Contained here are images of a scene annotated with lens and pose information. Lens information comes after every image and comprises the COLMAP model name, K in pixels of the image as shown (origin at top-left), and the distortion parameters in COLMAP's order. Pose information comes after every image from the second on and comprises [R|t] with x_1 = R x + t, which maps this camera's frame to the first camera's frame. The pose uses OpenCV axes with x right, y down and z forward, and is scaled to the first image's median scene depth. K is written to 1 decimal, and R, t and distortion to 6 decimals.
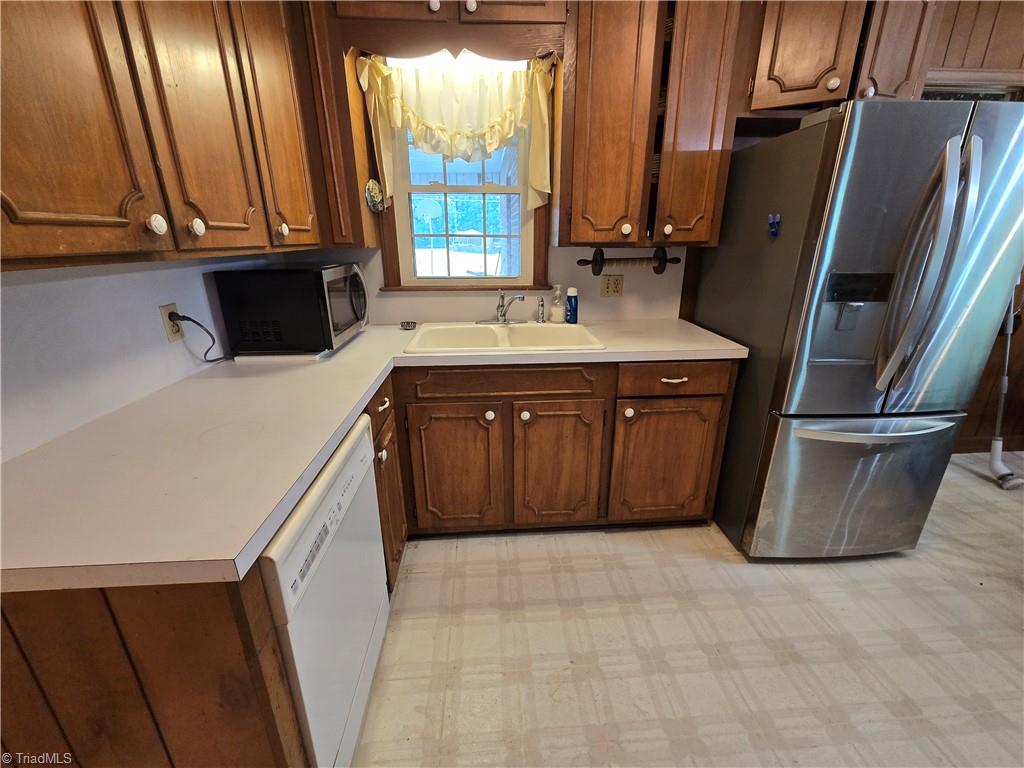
lens RADIAL K [[421.8, 0, 512.0], [0, 421.8, 384.0], [0, 0, 1]] dist [0.001625, 0.000554]
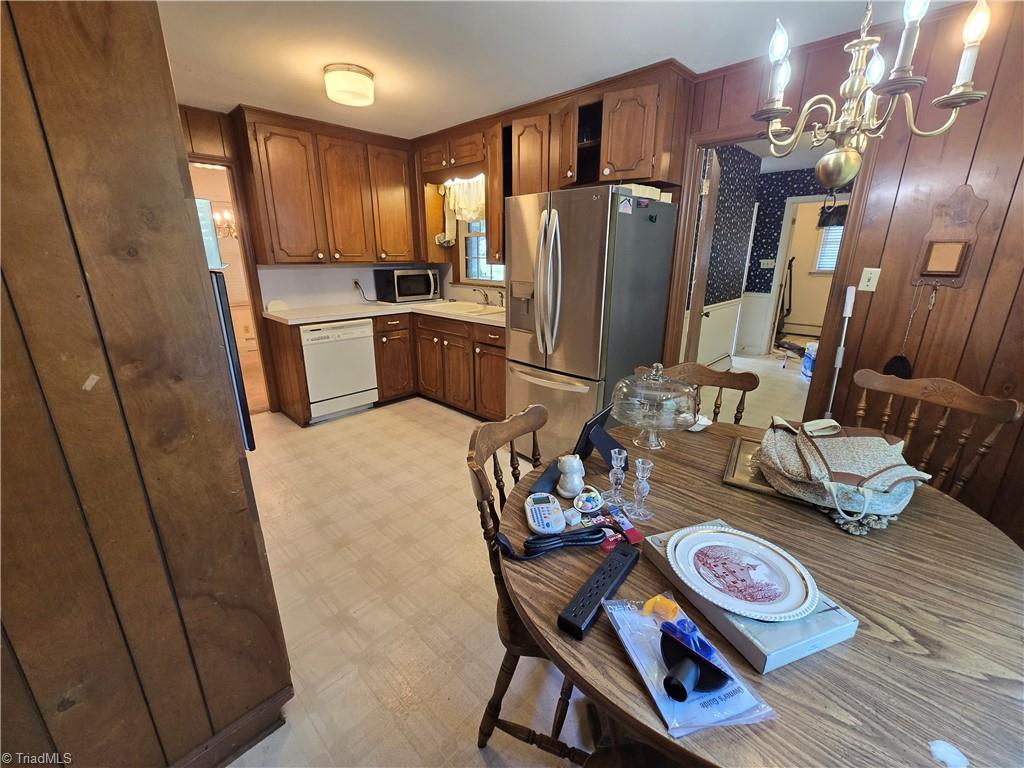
lens RADIAL K [[421.8, 0, 512.0], [0, 421.8, 384.0], [0, 0, 1]] dist [0.001625, 0.000554]
pose [[0.672366, 0.226101, -0.704842, 1.793919], [-0.247162, 0.966133, 0.074145, 0.034994], [0.697736, 0.124358, 0.705479, -0.231510]]
